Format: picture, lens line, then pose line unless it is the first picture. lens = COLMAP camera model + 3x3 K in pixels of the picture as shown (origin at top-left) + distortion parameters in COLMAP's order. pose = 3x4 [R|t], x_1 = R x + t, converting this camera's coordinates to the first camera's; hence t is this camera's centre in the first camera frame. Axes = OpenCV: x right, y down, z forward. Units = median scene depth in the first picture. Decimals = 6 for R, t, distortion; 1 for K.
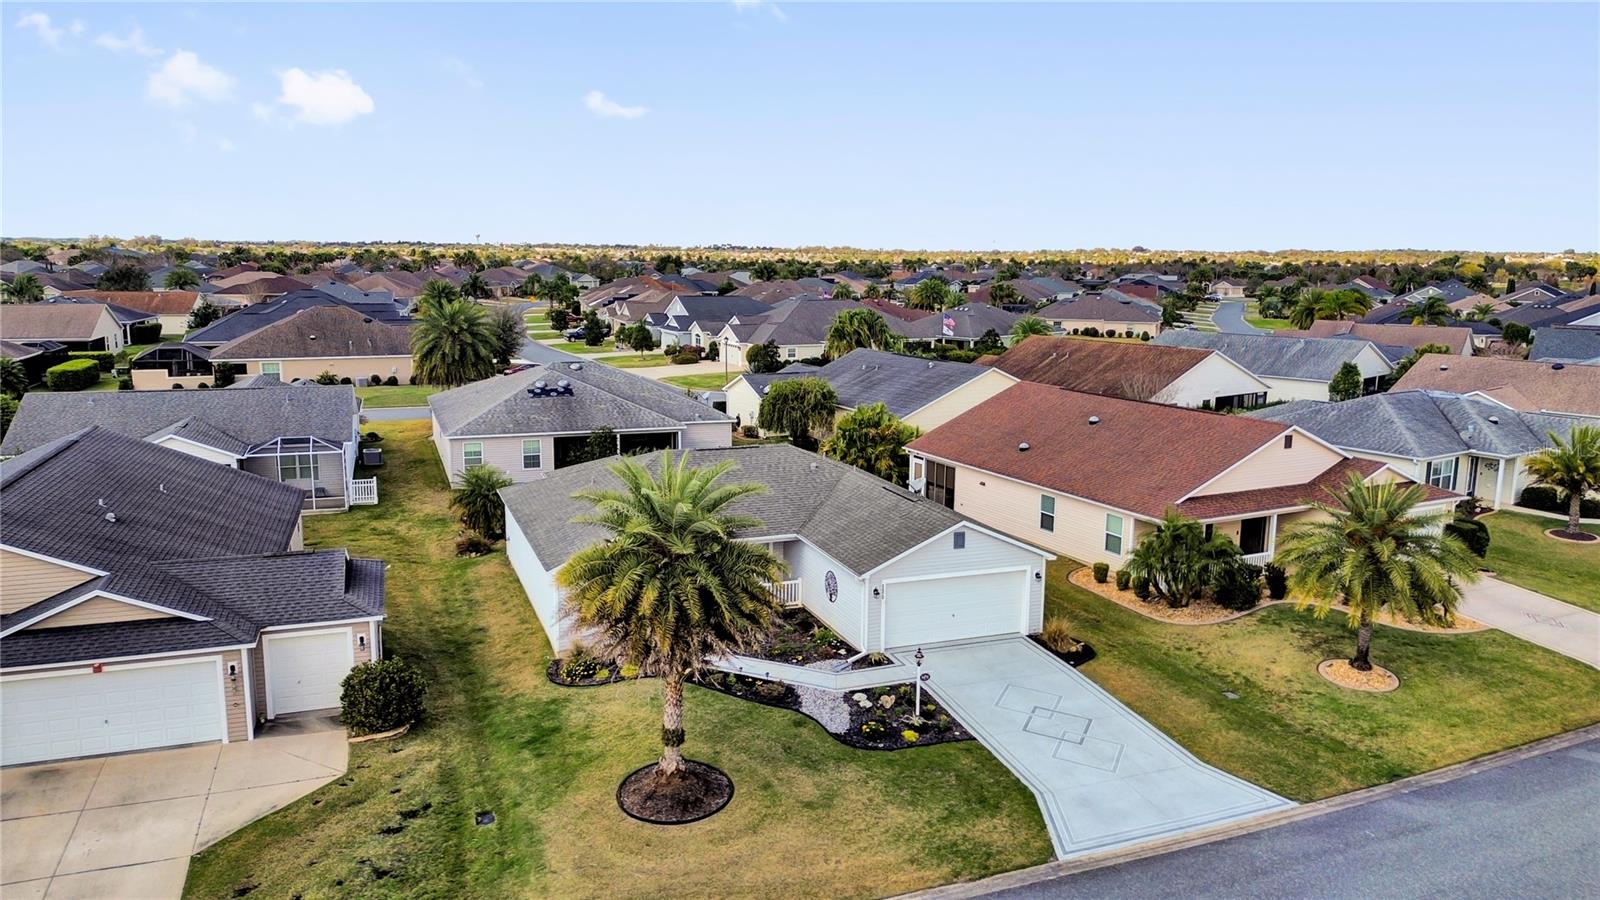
lens RADIAL K [[1141.1, 0, 804.6], [0, 1141.1, 453.8], [0, 0, 1]] dist [0.110580, -0.160710]
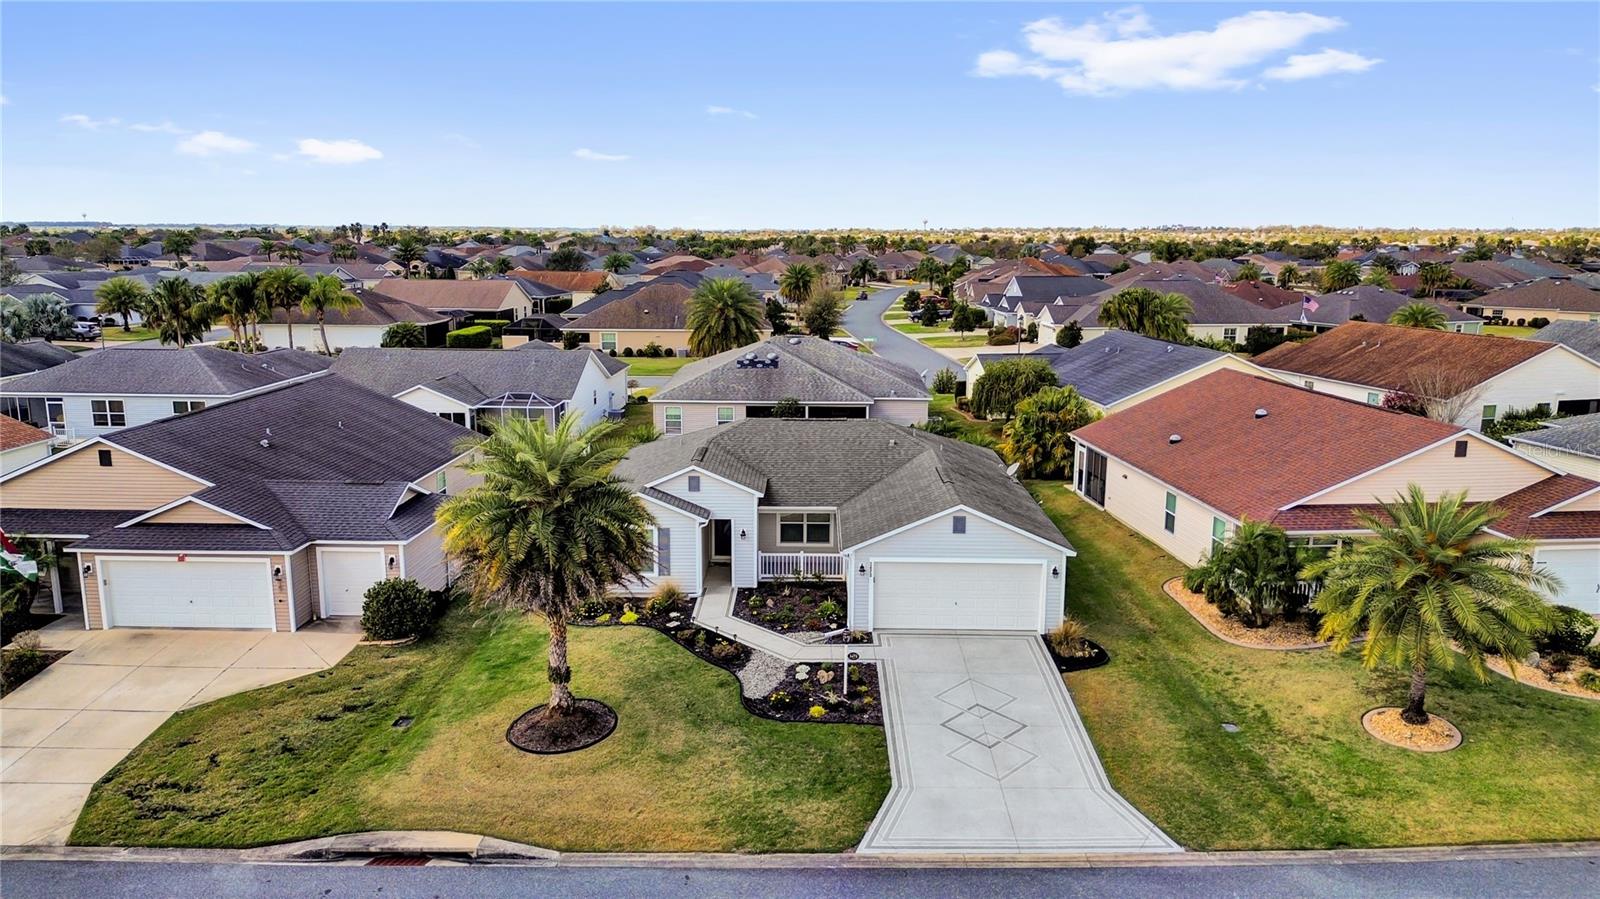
lens RADIAL K [[1141.1, 0, 804.6], [0, 1141.1, 453.3], [0, 0, 1]] dist [0.110580, -0.160710]
pose [[0.925464, 0.064860, -0.373242, 0.335582], [-0.060115, 0.997894, 0.024352, 0.000766], [0.374036, -0.000099, 0.927414, 0.064666]]
